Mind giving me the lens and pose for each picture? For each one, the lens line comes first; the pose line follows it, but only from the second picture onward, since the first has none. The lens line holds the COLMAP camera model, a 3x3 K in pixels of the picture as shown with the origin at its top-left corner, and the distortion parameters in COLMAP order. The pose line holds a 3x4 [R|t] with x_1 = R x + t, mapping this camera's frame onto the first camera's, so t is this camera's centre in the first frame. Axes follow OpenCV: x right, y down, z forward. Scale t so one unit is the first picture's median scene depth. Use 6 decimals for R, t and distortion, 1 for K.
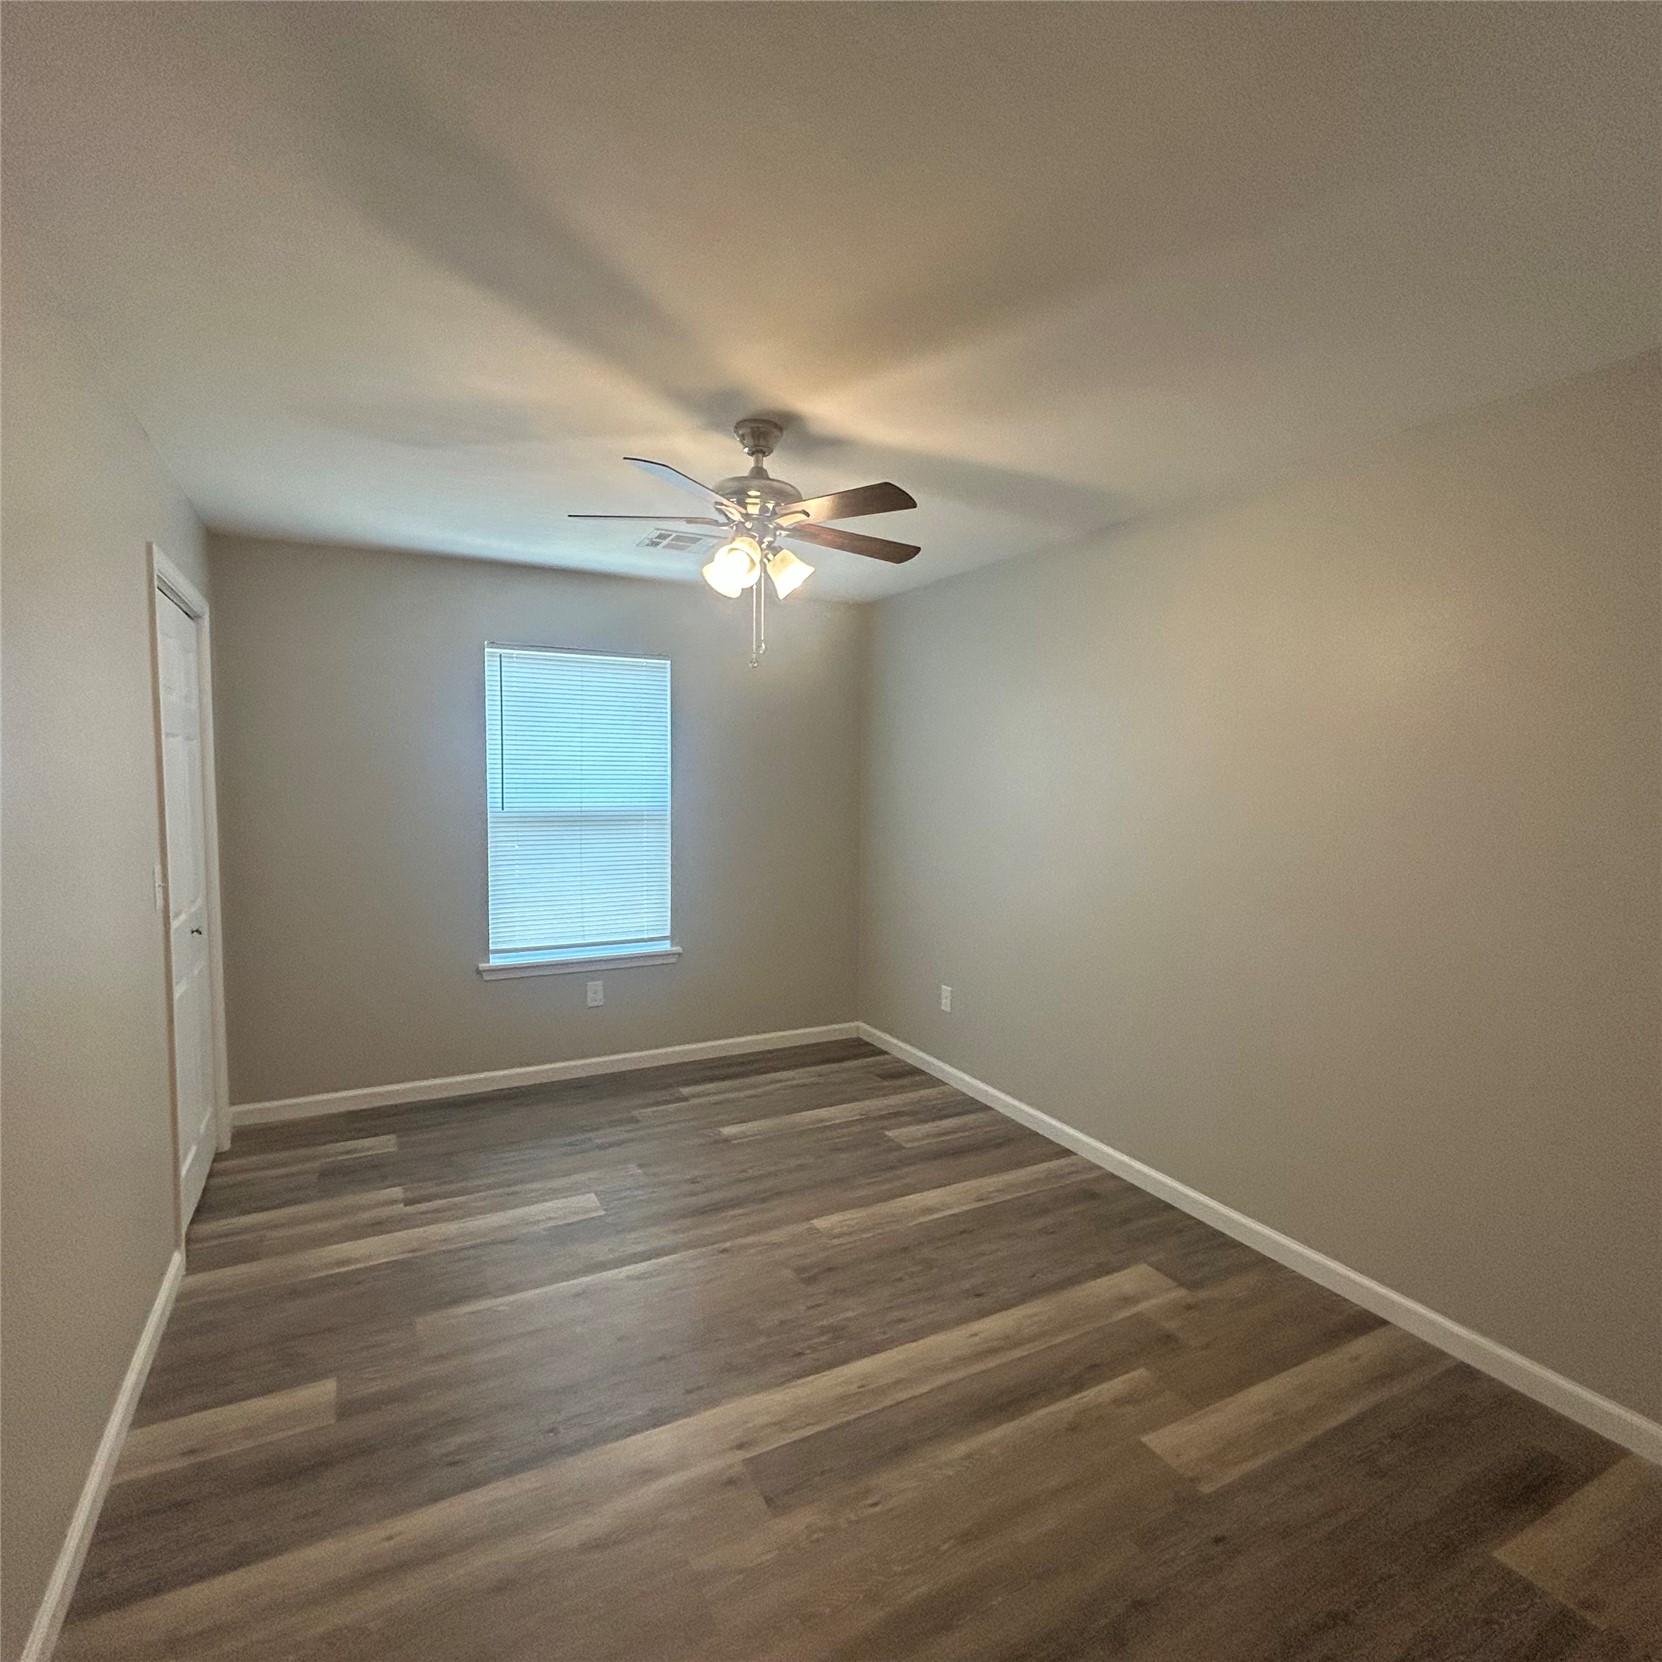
lens RADIAL K [[899.3, 0, 831.0], [0, 899.3, 831.0], [0, 0, 1]] dist [-0.006548, 0.007498]
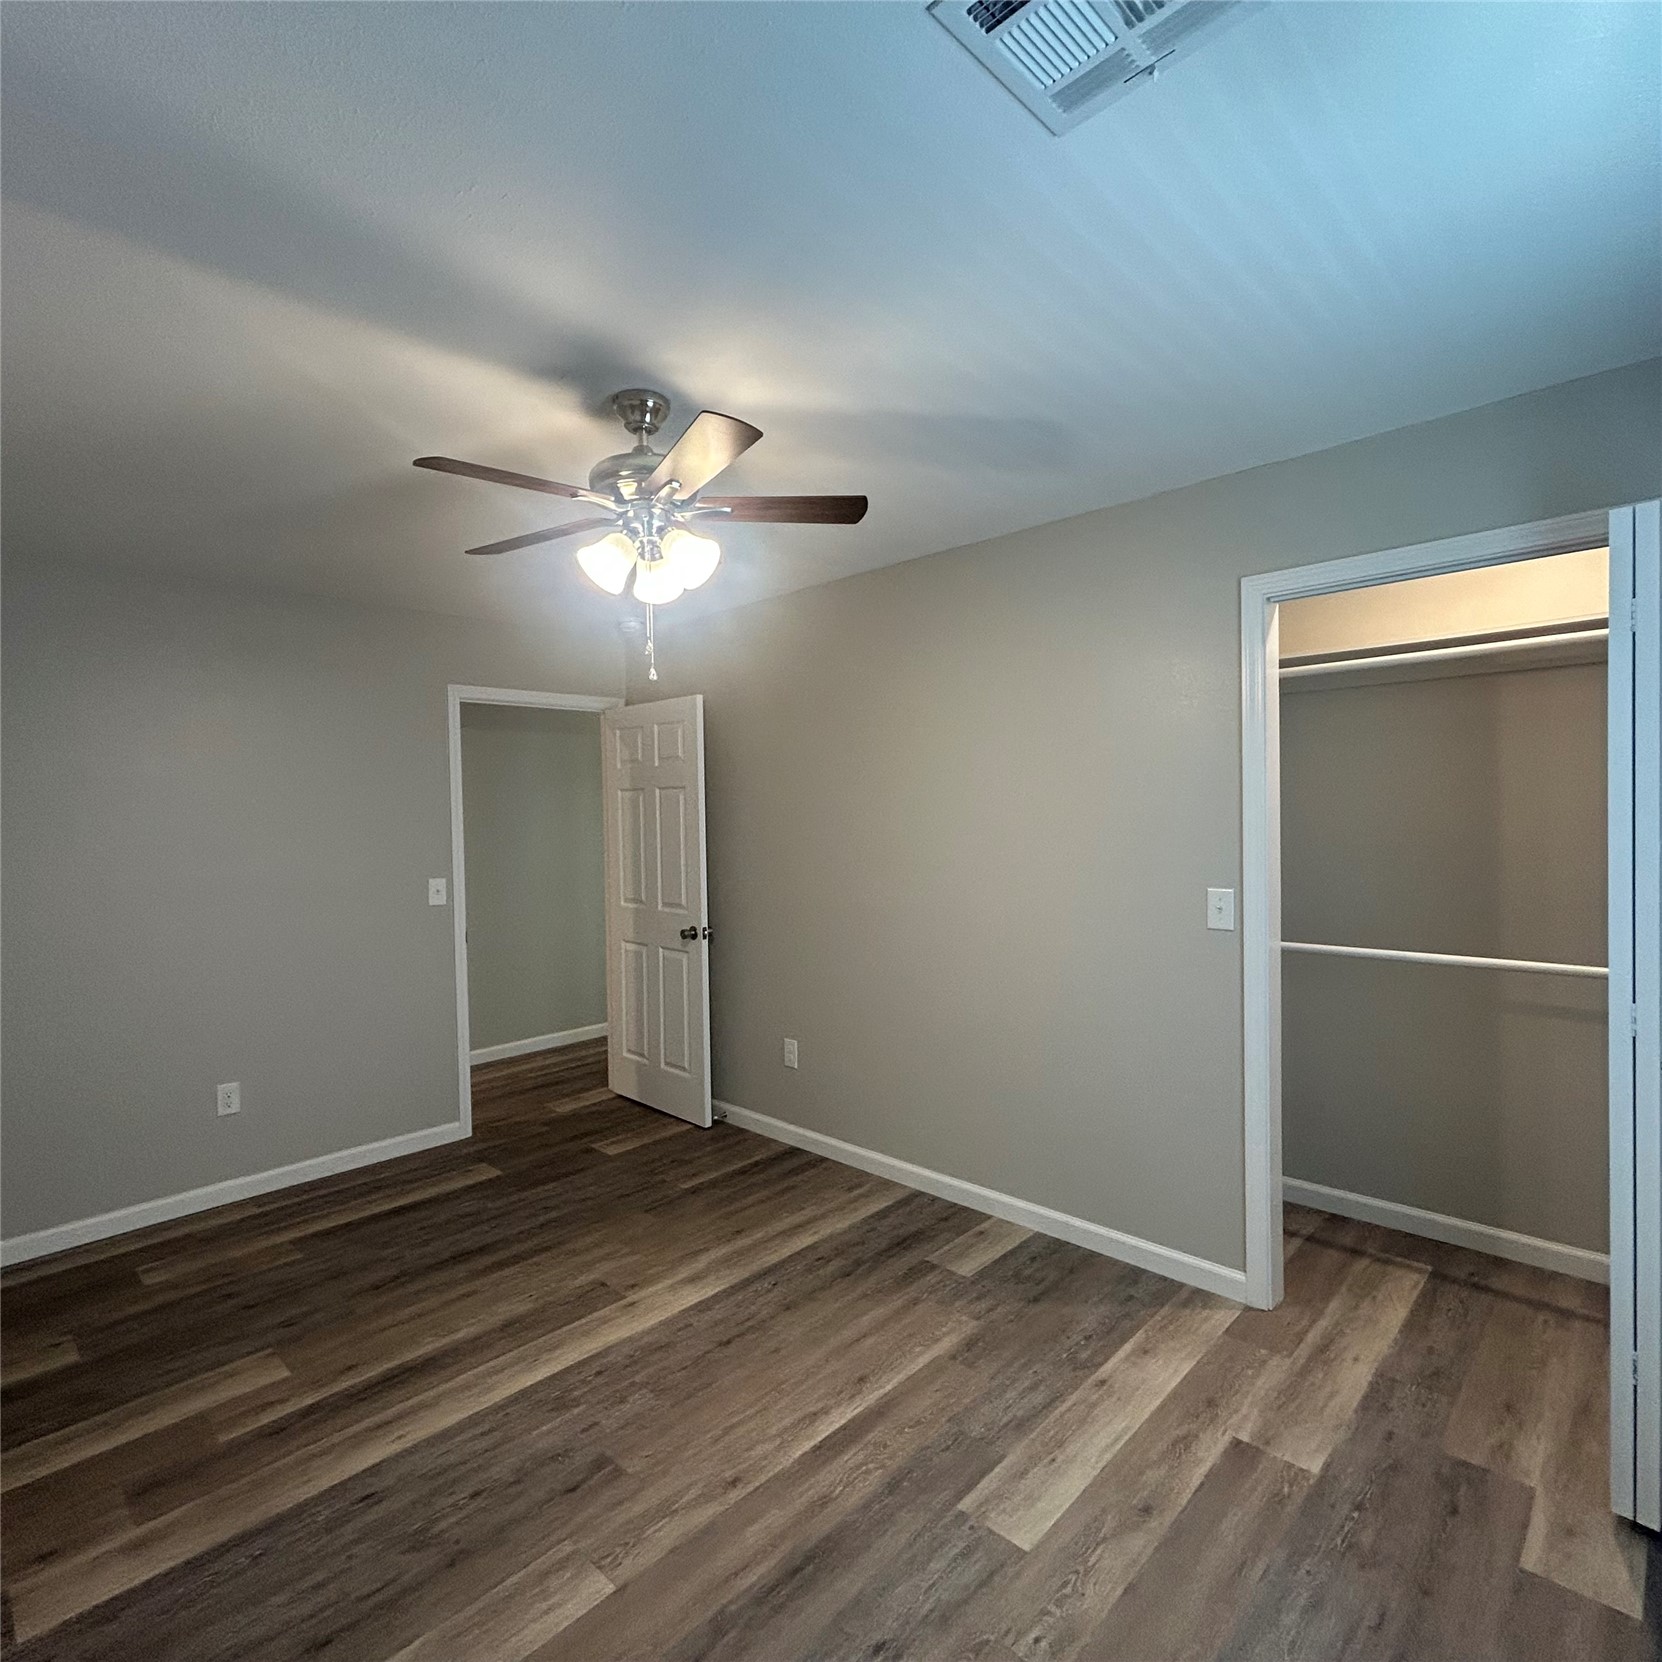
lens RADIAL K [[899.3, 0, 831.0], [0, 899.3, 831.0], [0, 0, 1]] dist [-0.006548, 0.007498]
pose [[-0.949964, 0.015420, -0.311979, 0.021257], [-0.007905, 0.997274, 0.073364, -0.102989], [0.312260, 0.072159, -0.947252, 1.853750]]
